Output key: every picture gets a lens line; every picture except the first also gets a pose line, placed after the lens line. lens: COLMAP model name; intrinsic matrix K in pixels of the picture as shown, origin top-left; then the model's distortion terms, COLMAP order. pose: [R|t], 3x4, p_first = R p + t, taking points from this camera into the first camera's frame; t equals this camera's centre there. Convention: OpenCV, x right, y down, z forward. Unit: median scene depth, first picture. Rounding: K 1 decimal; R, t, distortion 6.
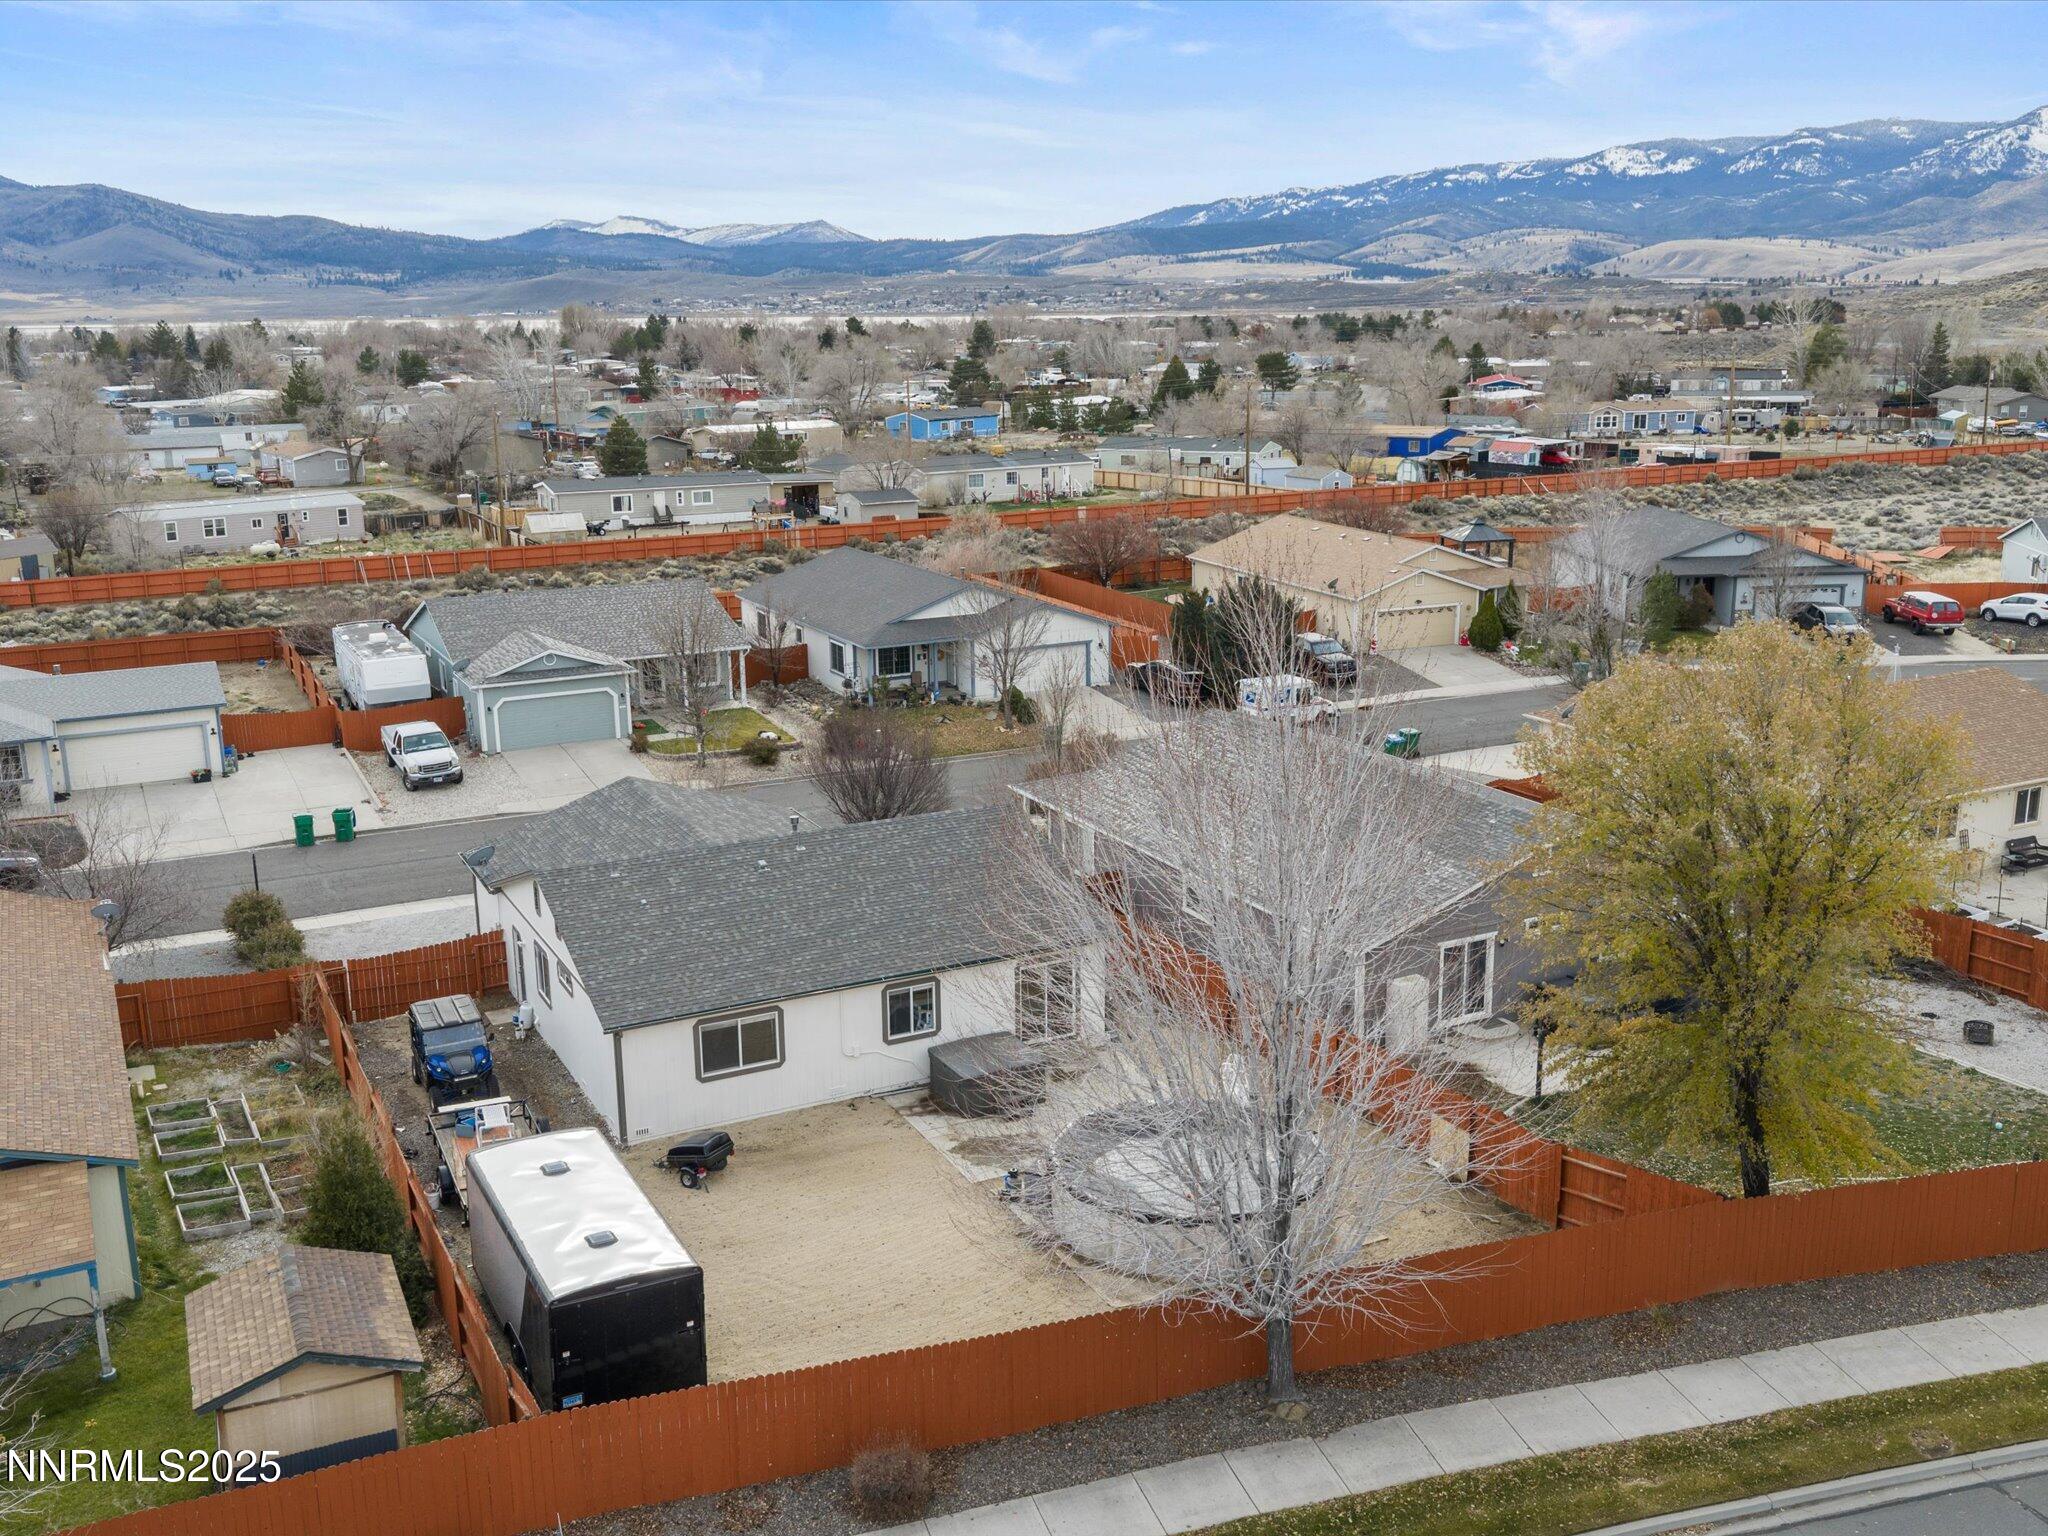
lens RADIAL K [[1897.9, 0, 1027.7], [0, 1897.9, 773.6], [0, 0, 1]] dist [0.026978, -0.051582]
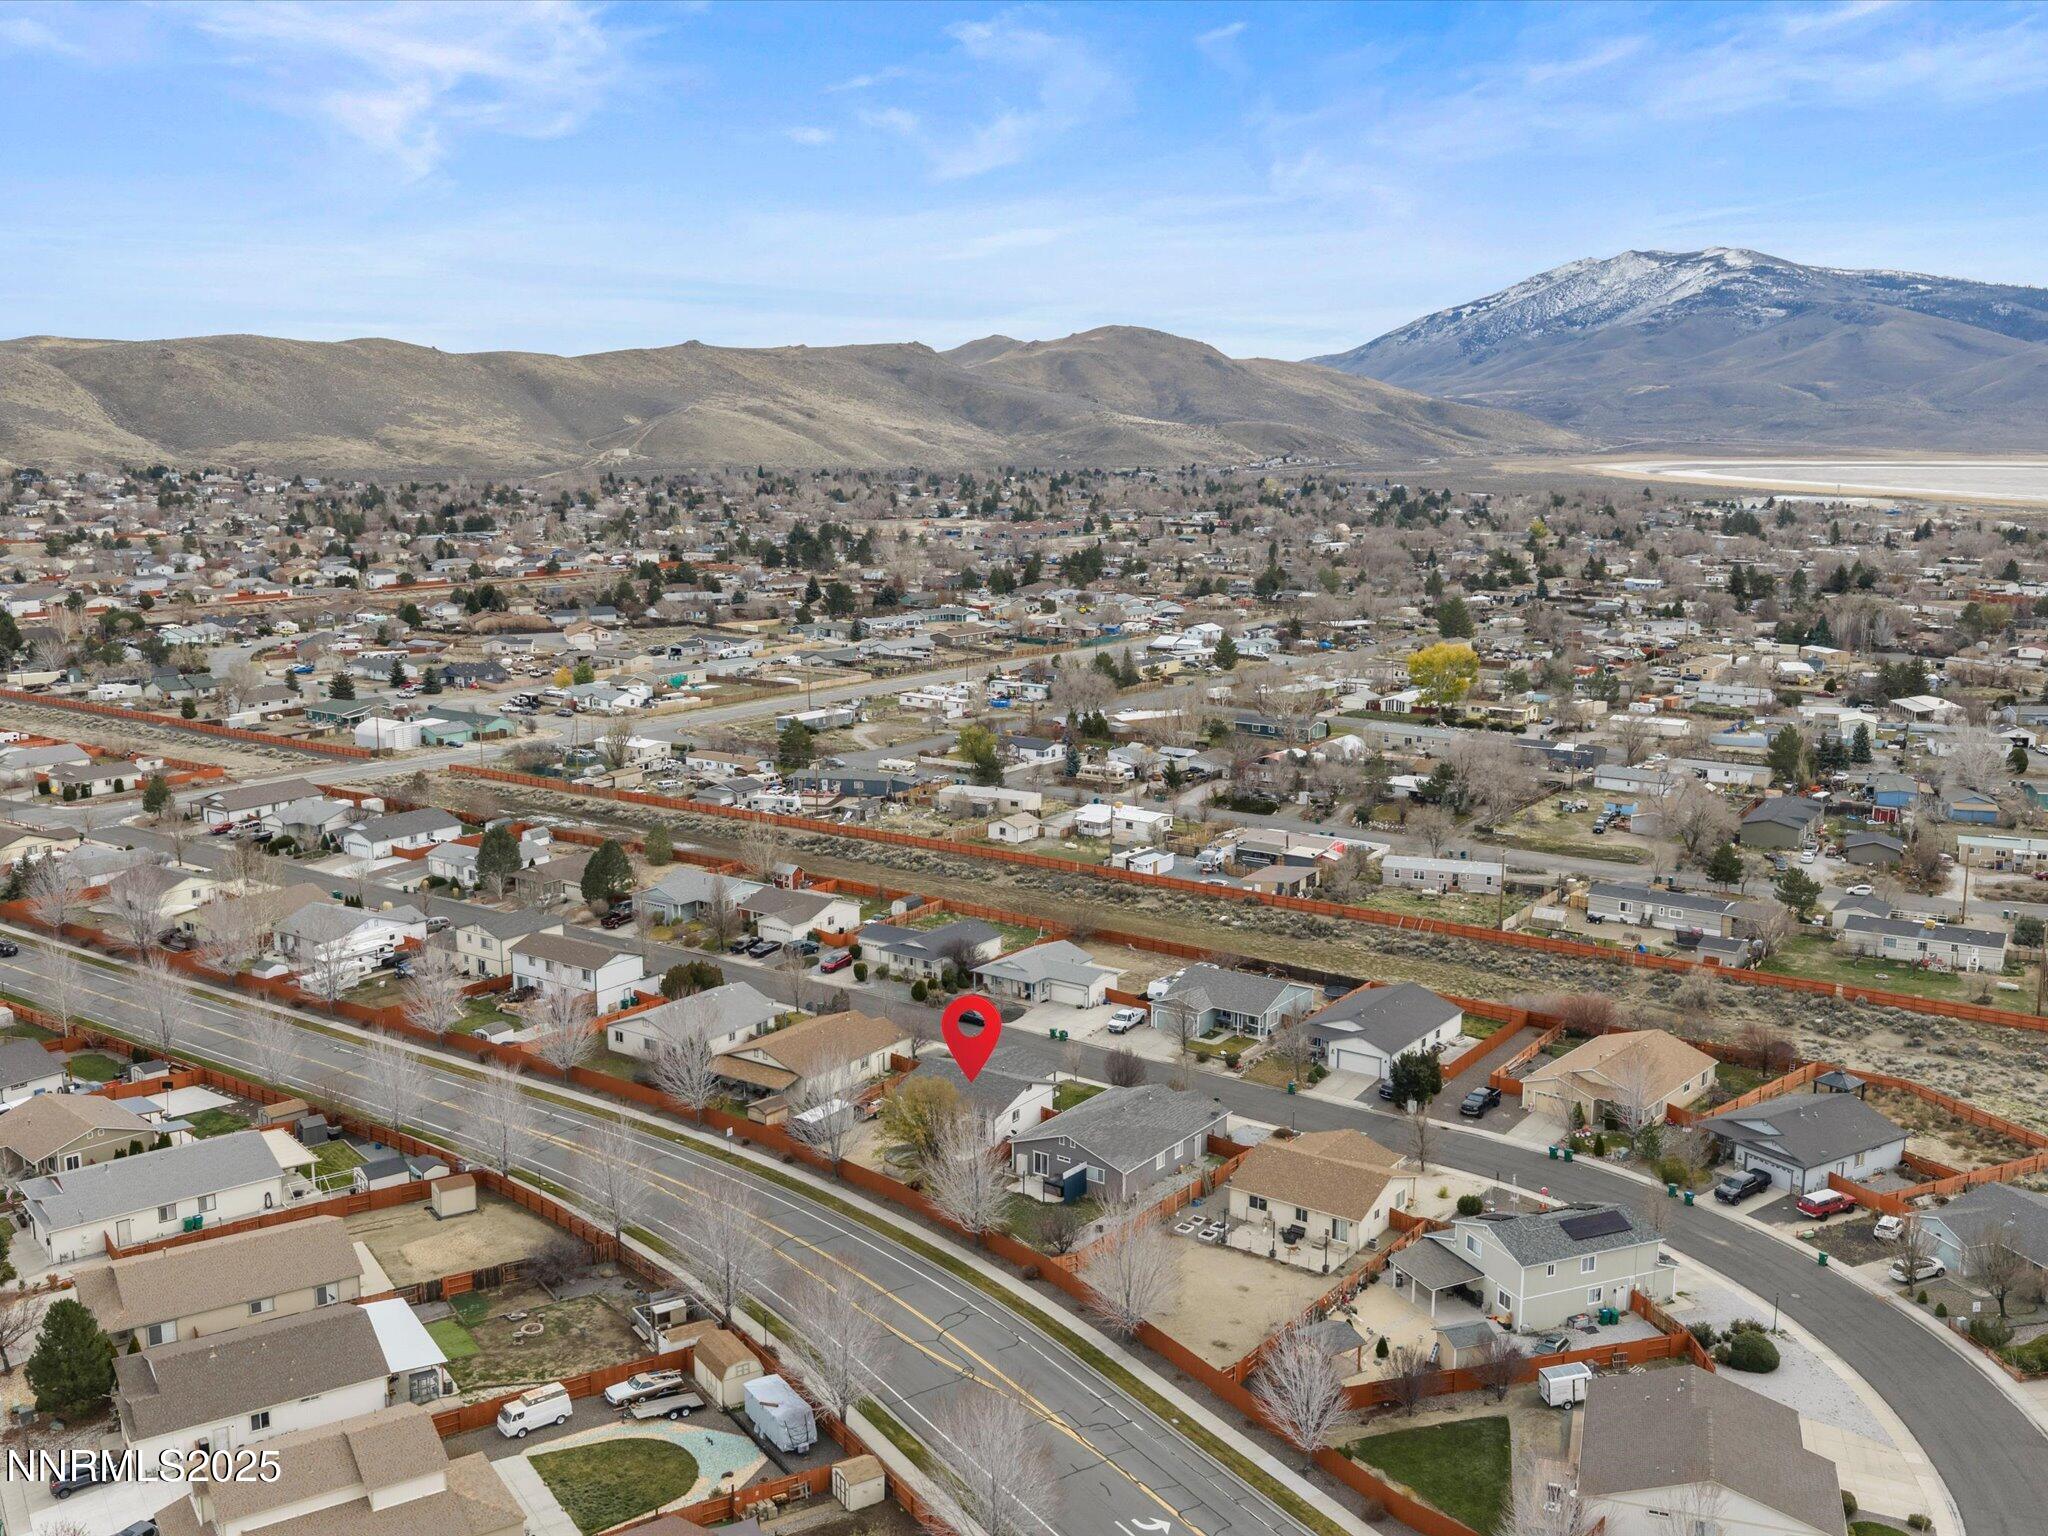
lens RADIAL K [[1897.9, 0, 1027.7], [0, 1897.9, 773.6], [0, 0, 1]] dist [0.026978, -0.051582]
pose [[0.455908, 0.174573, -0.872738, 0.236619], [-0.221090, 0.972053, 0.078945, -0.065406], [0.862130, 0.156962, 0.481763, -0.065941]]
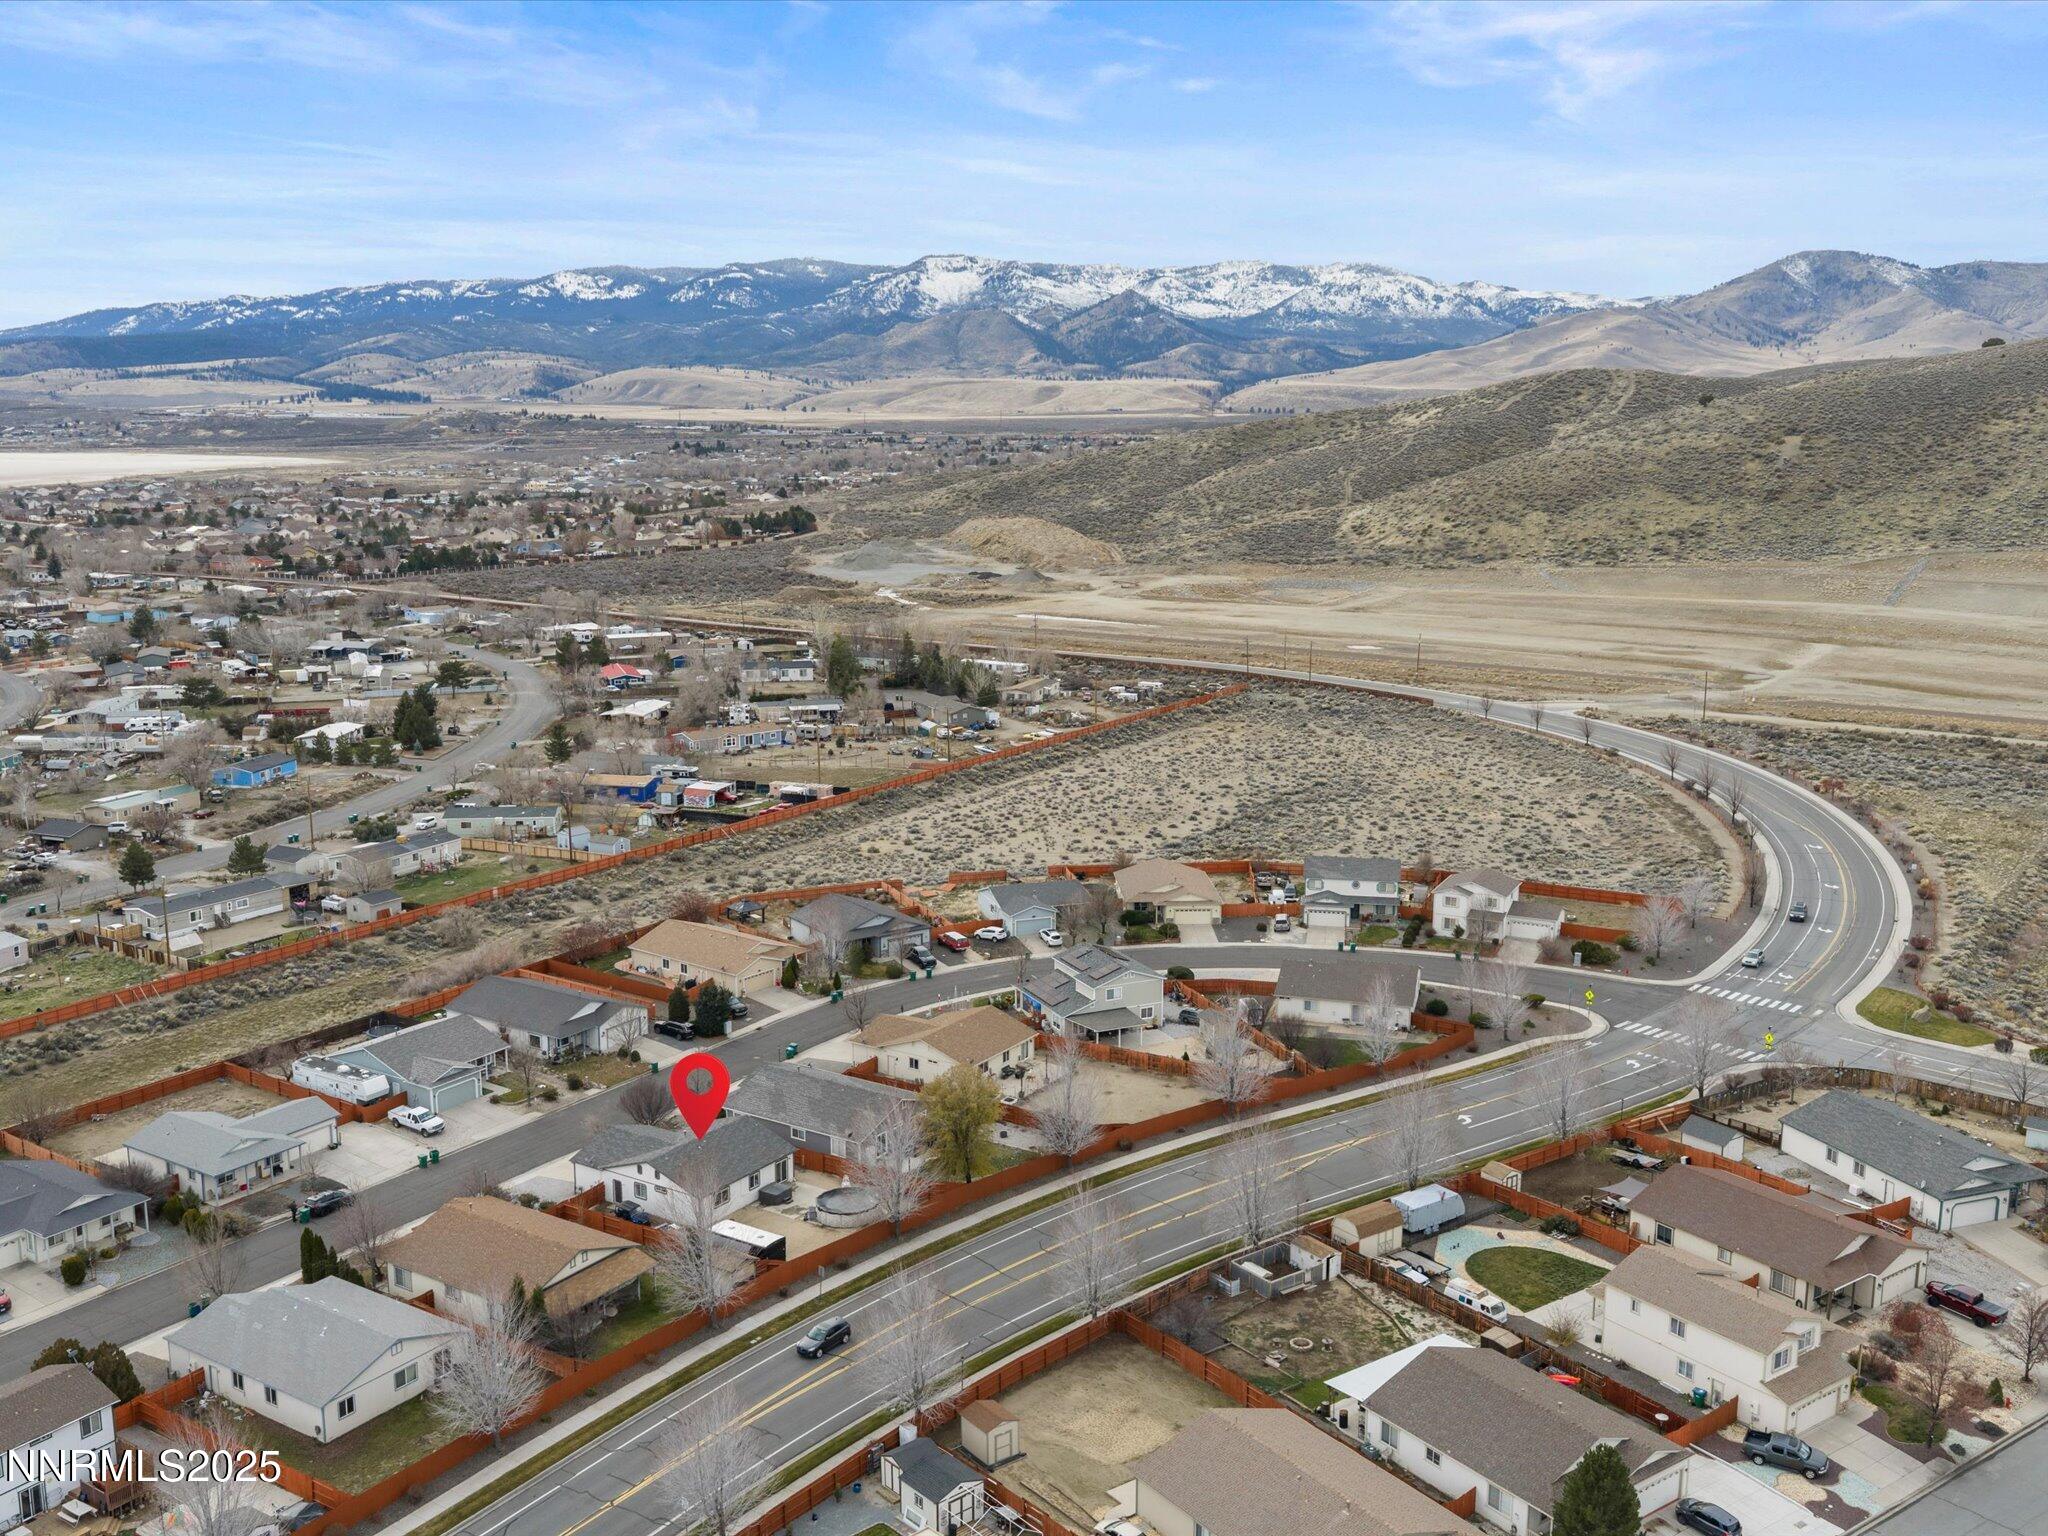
lens RADIAL K [[1897.9, 0, 1027.7], [0, 1897.9, 773.6], [0, 0, 1]] dist [0.026978, -0.051582]
pose [[0.867517, -0.083767, 0.490304, -0.091036], [0.110201, 0.993589, -0.025232, -0.034562], [-0.485047, 0.075921, 0.871186, -0.172368]]
